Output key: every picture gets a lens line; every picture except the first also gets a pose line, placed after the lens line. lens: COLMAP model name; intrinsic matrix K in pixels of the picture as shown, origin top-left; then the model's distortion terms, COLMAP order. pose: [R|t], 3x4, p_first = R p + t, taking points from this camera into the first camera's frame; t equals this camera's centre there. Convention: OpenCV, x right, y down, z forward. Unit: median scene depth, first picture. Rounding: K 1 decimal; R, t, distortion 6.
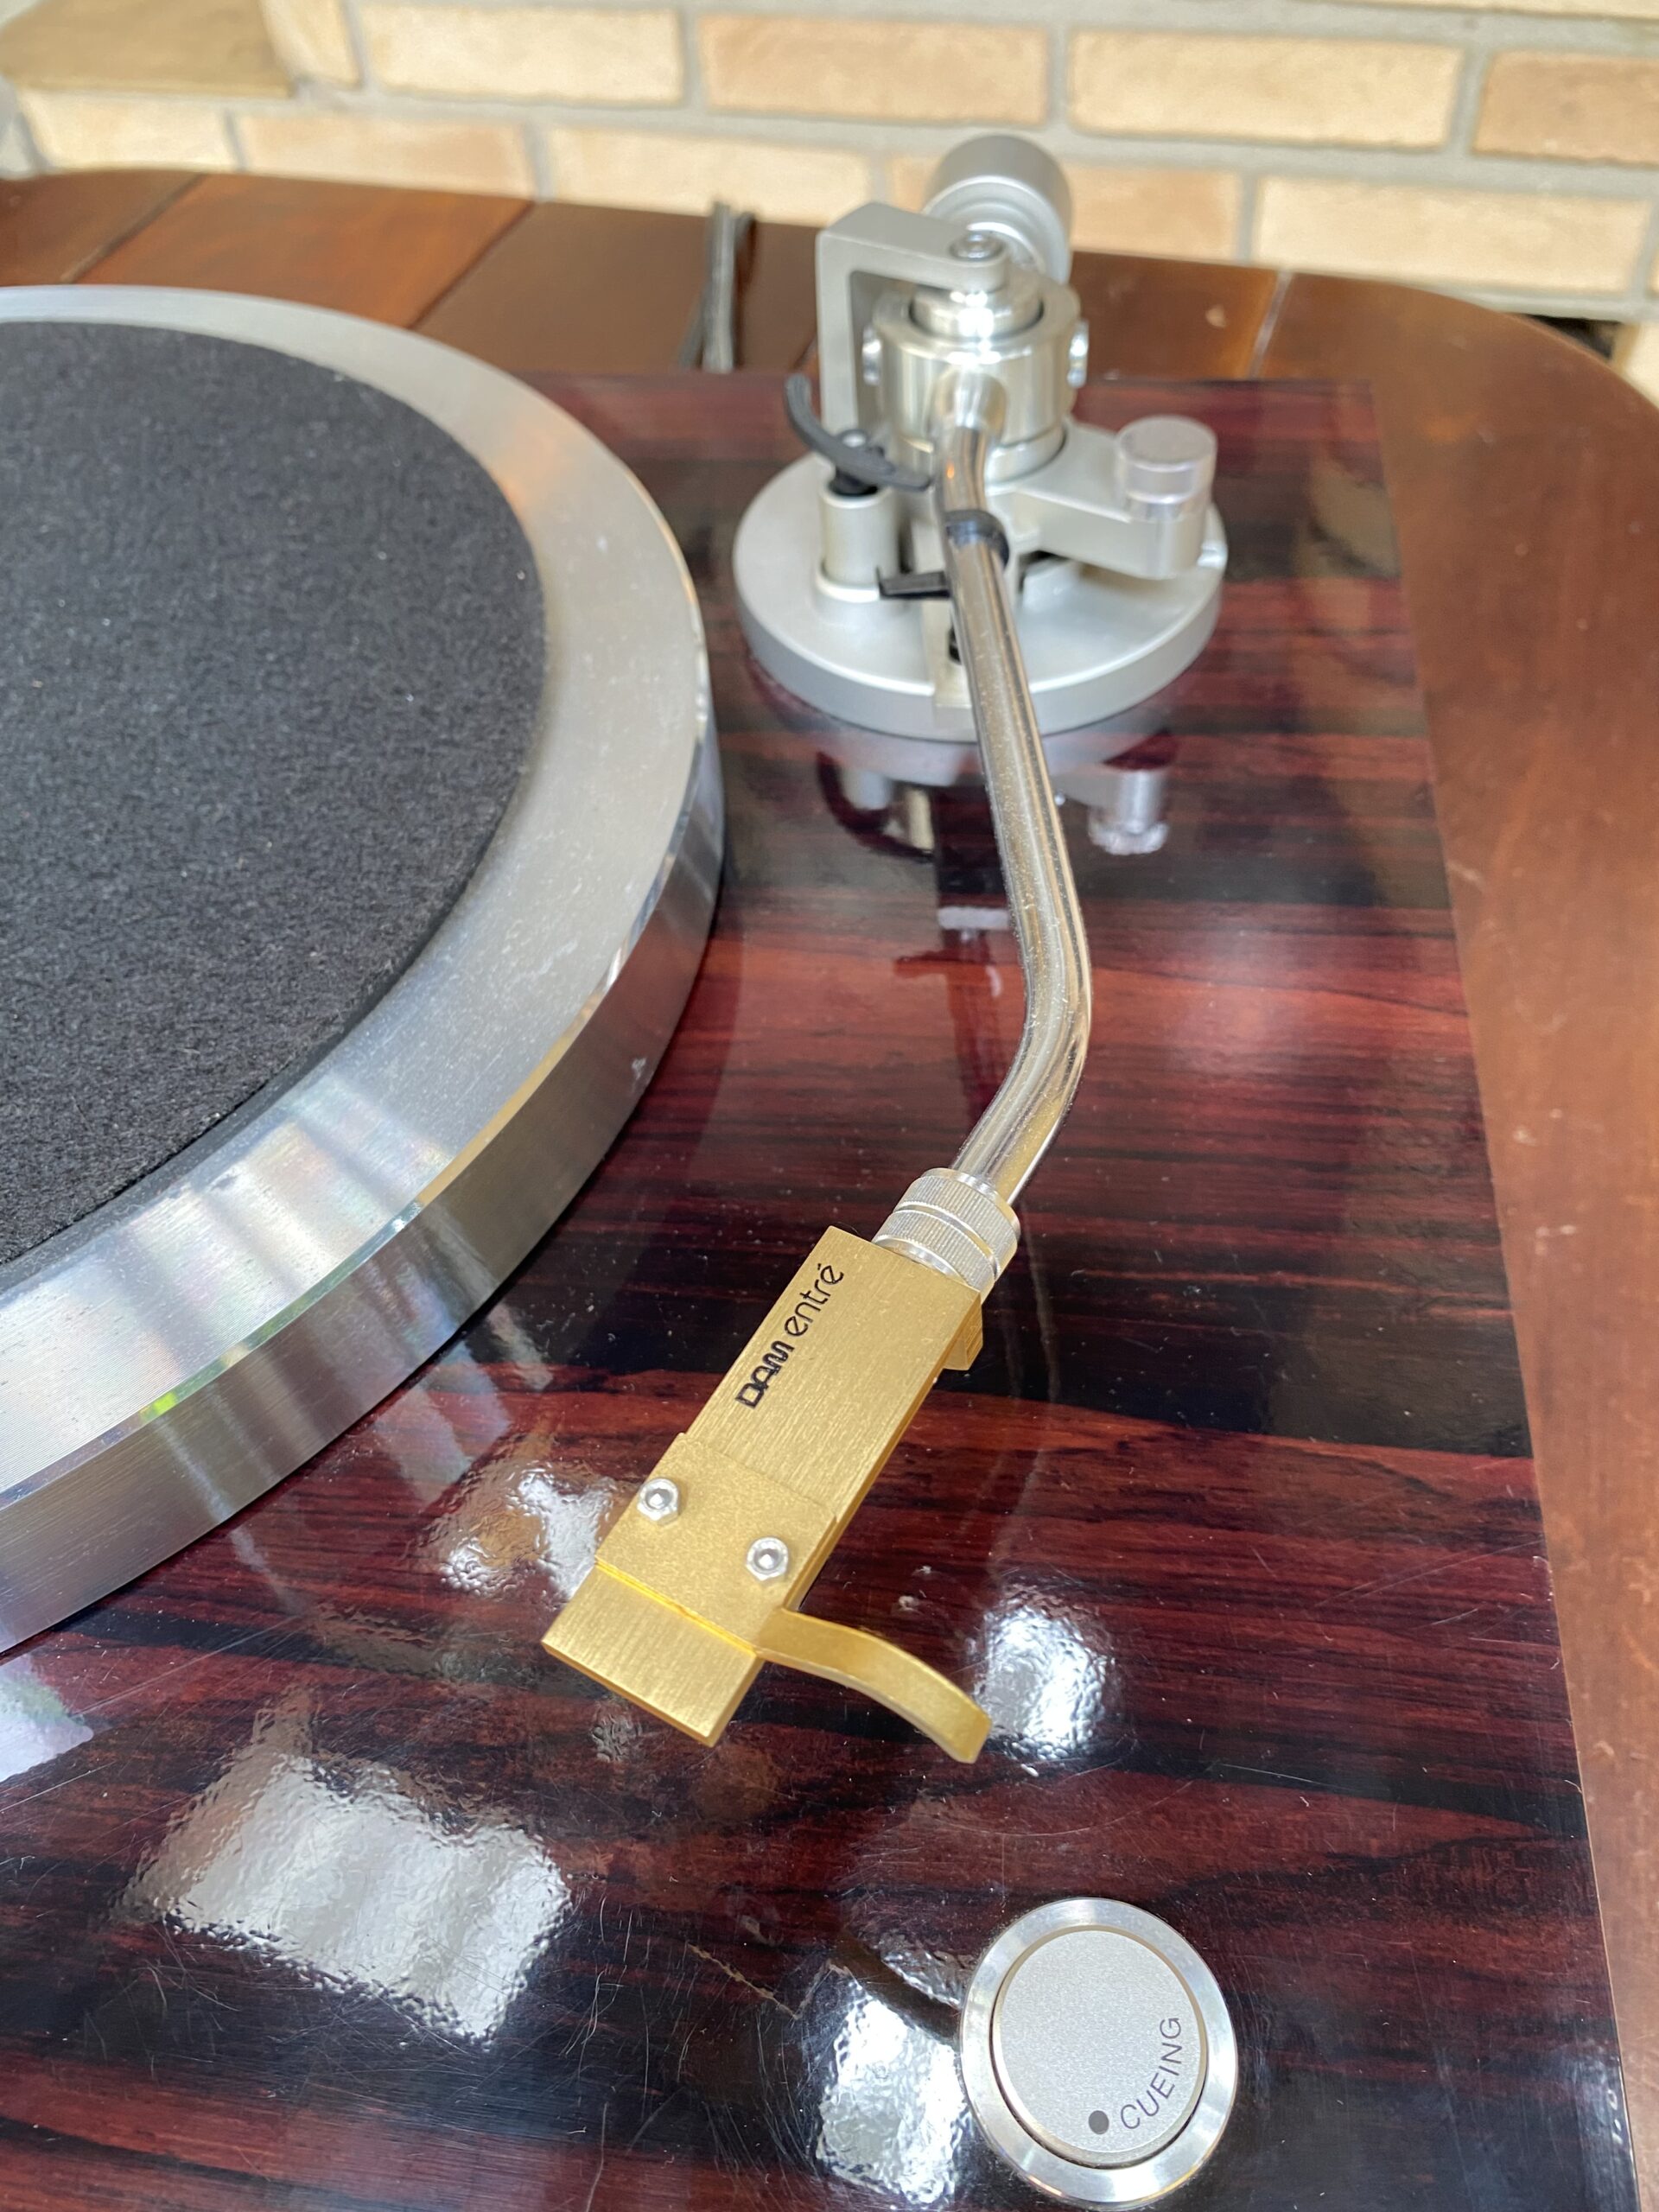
lens RADIAL K [[1678.3, 0, 839.8], [0, 1678.3, 1107.0], [0, 0, 1]] dist [-0.013088, -0.005457]
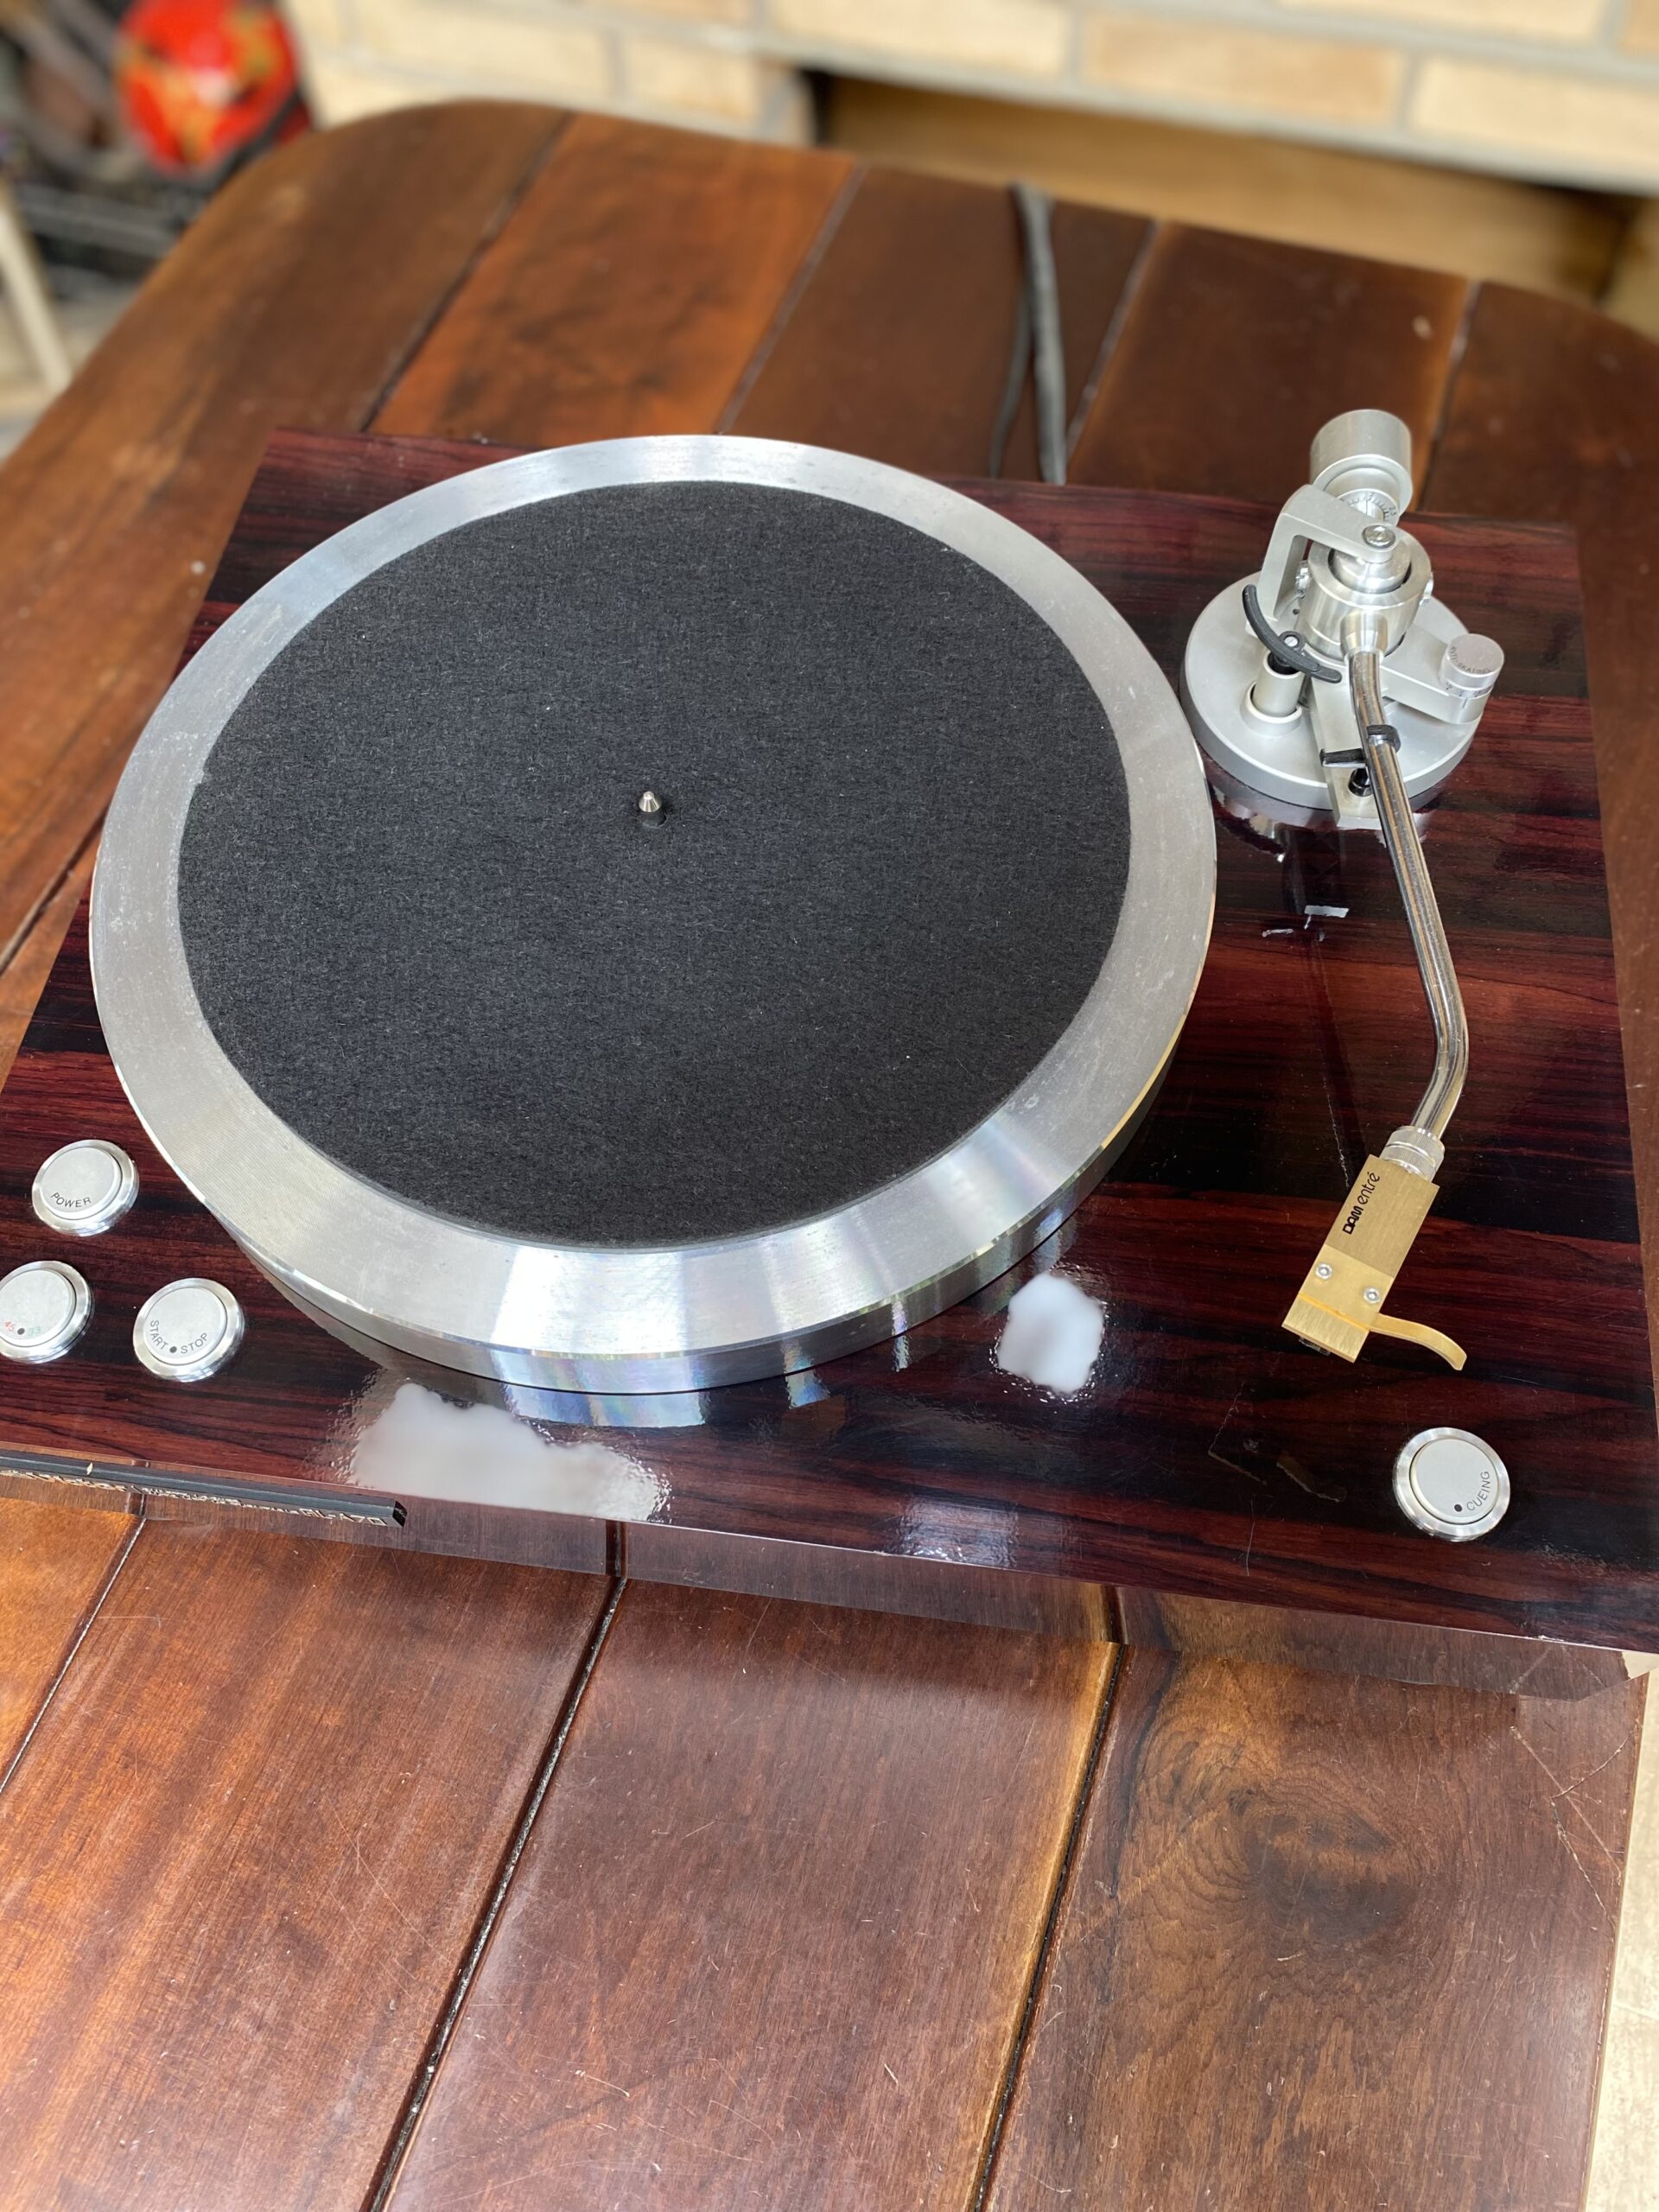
lens RADIAL K [[1691.0, 0, 829.5], [0, 1691.0, 1106.0], [0, 0, 1]] dist [0.003578, -0.001766]
pose [[0.999599, 0.020608, 0.019432, -0.670544], [-0.024075, 0.979584, 0.199588, -0.370879], [-0.014923, -0.199976, 0.979687, -1.071451]]
